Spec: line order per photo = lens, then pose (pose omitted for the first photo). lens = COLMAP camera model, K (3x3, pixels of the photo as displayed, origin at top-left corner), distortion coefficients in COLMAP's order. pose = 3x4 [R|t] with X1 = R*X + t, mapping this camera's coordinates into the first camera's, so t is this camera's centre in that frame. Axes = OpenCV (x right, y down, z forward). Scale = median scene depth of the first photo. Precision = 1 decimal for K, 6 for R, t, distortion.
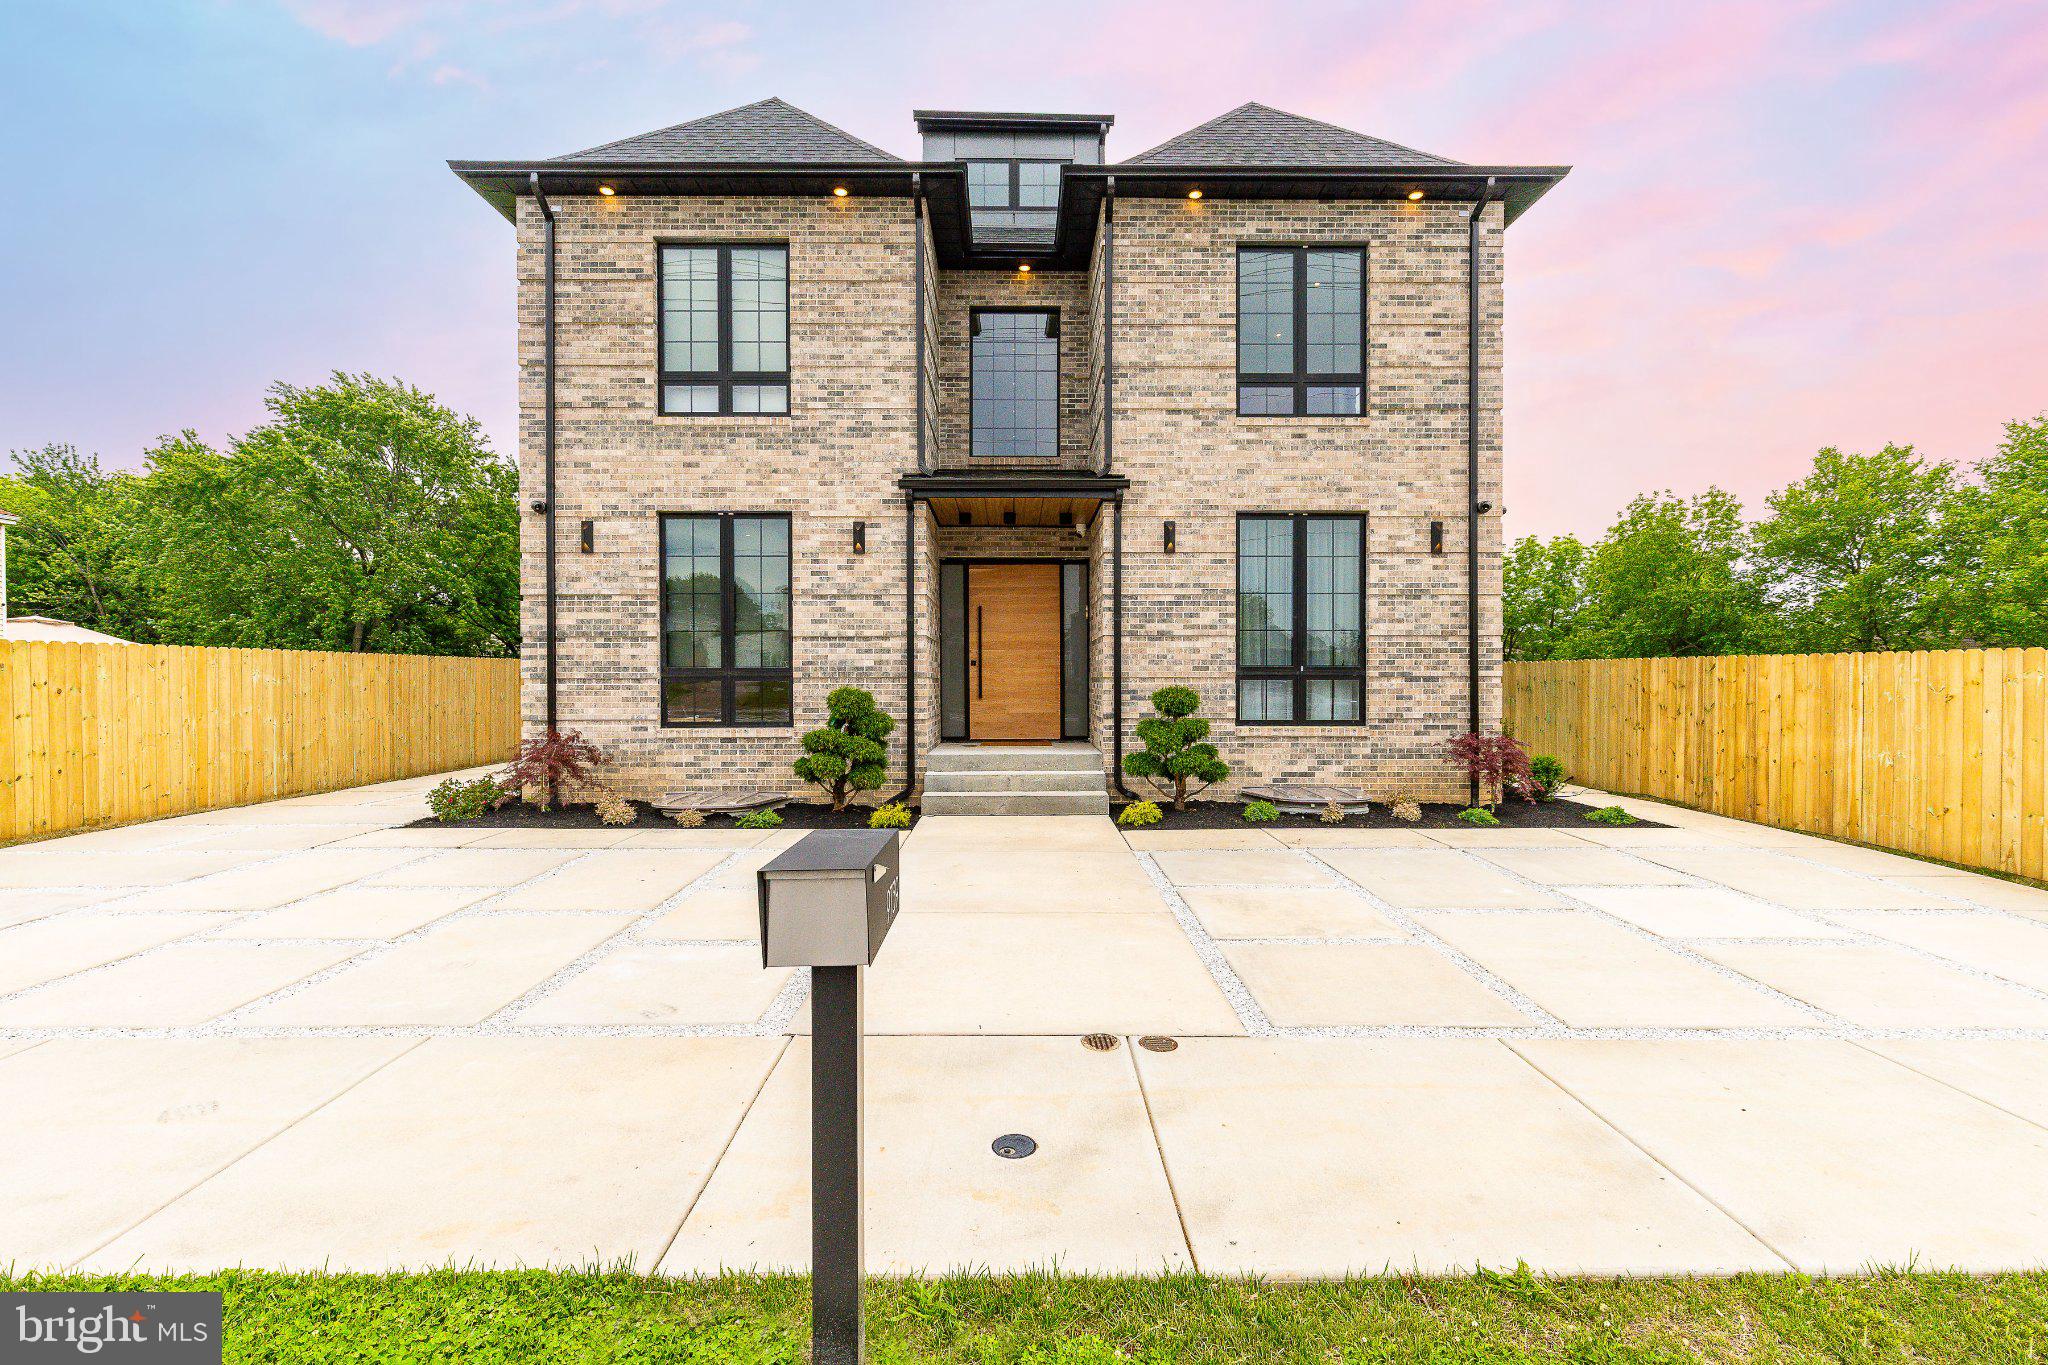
lens RADIAL K [[901.1, 0, 1150.5], [0, 901.1, 781.4], [0, 0, 1]] dist [0.004229, -0.000777]
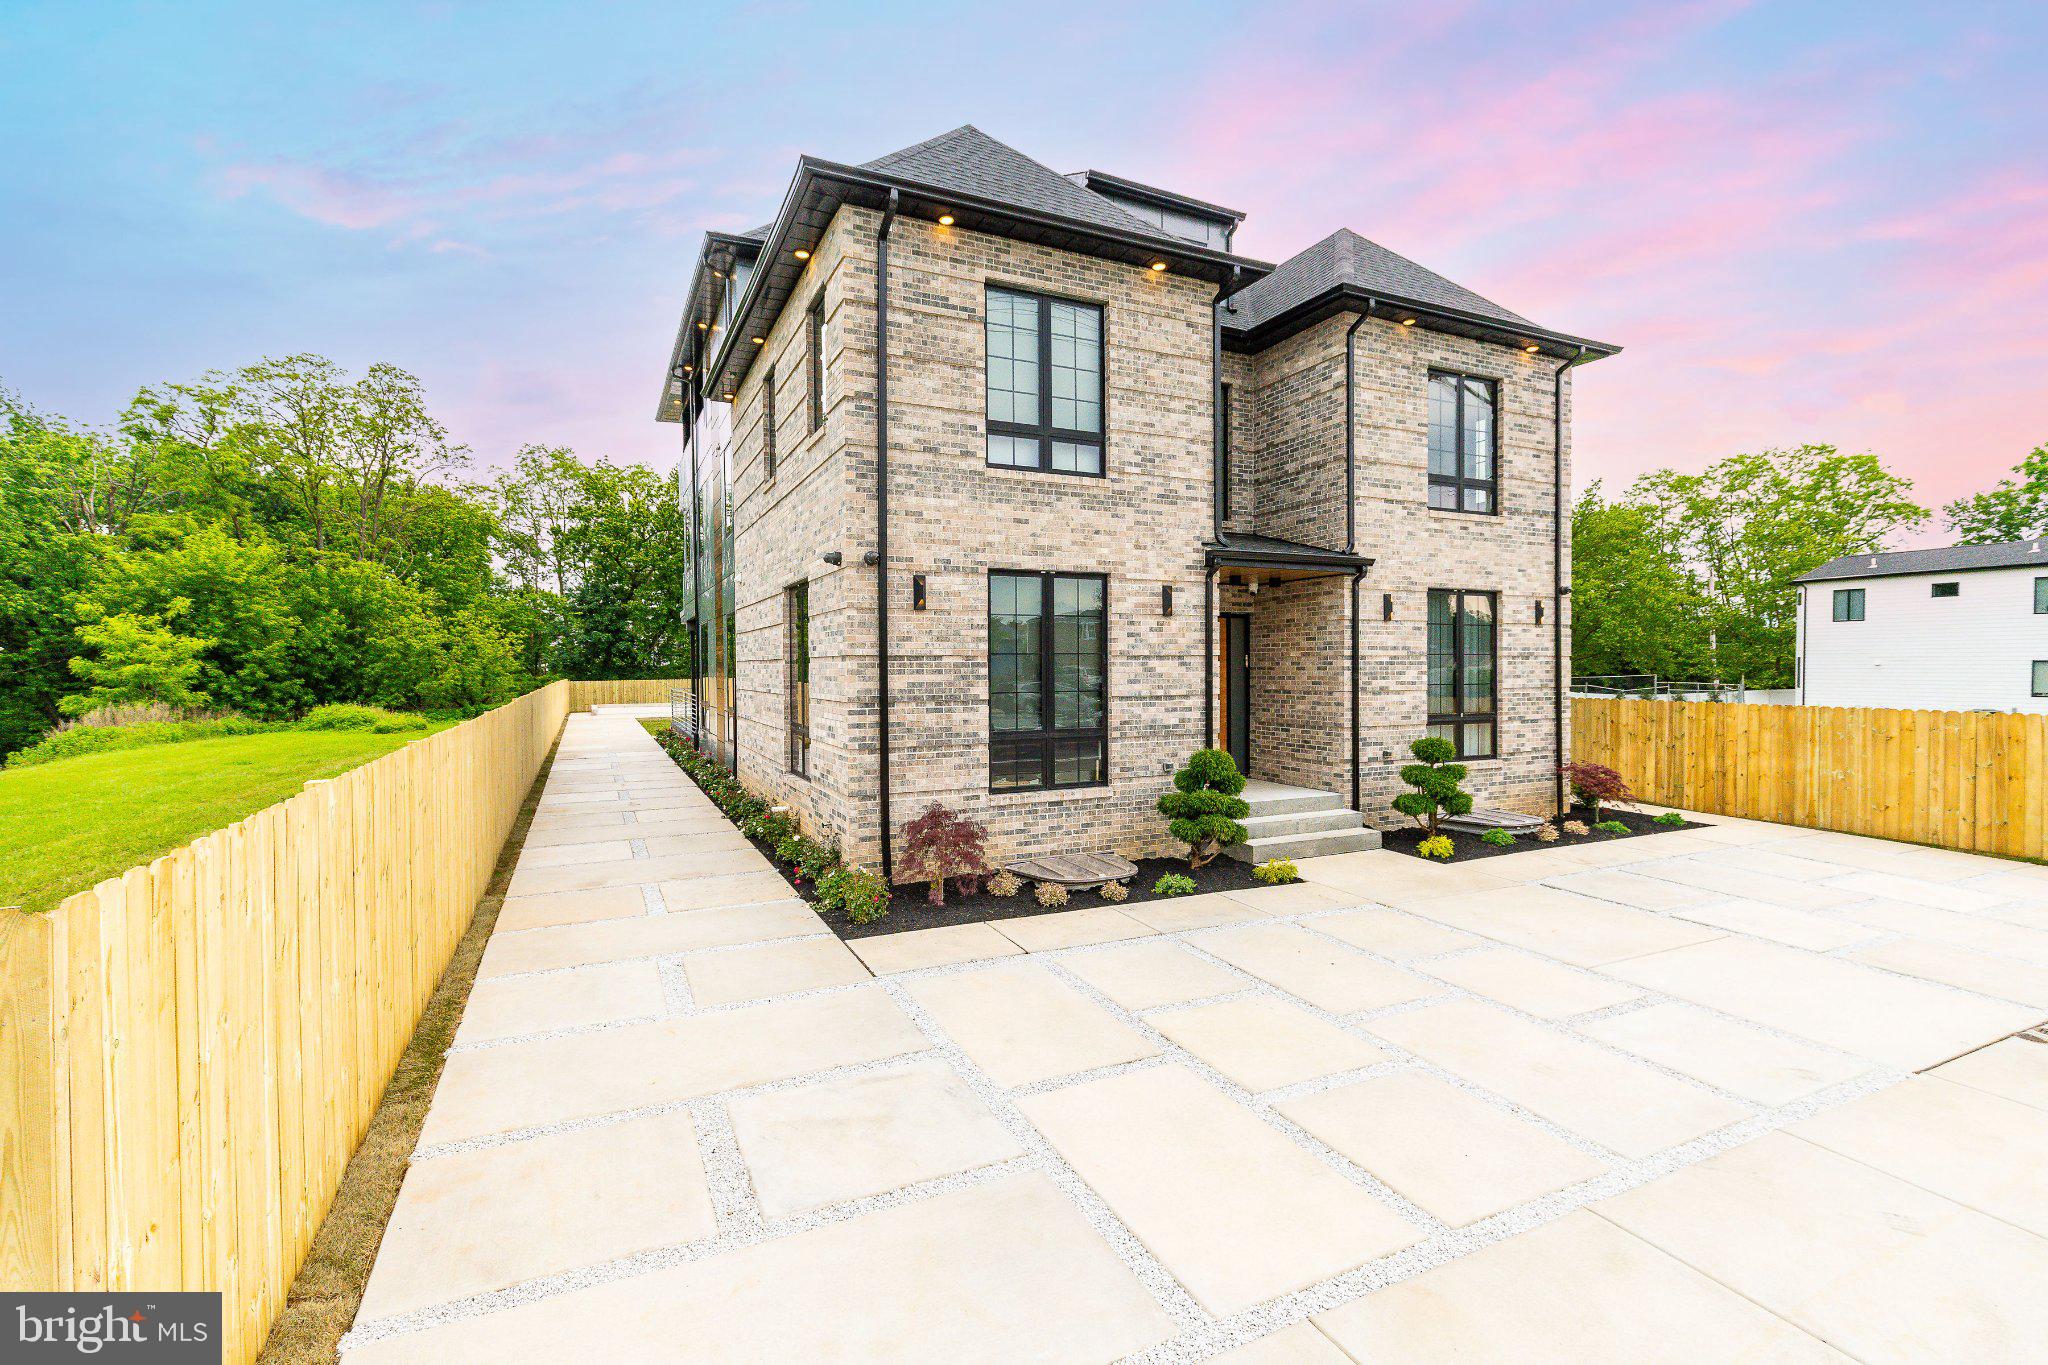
lens RADIAL K [[901.1, 0, 1033.0], [0, 901.1, 764.6], [0, 0, 1]] dist [0.004229, -0.000777]
pose [[0.907958, -0.047223, 0.416393, -0.905935], [0.044945, 0.998873, 0.015279, -0.105387], [-0.416645, 0.004842, 0.909056, 0.124435]]
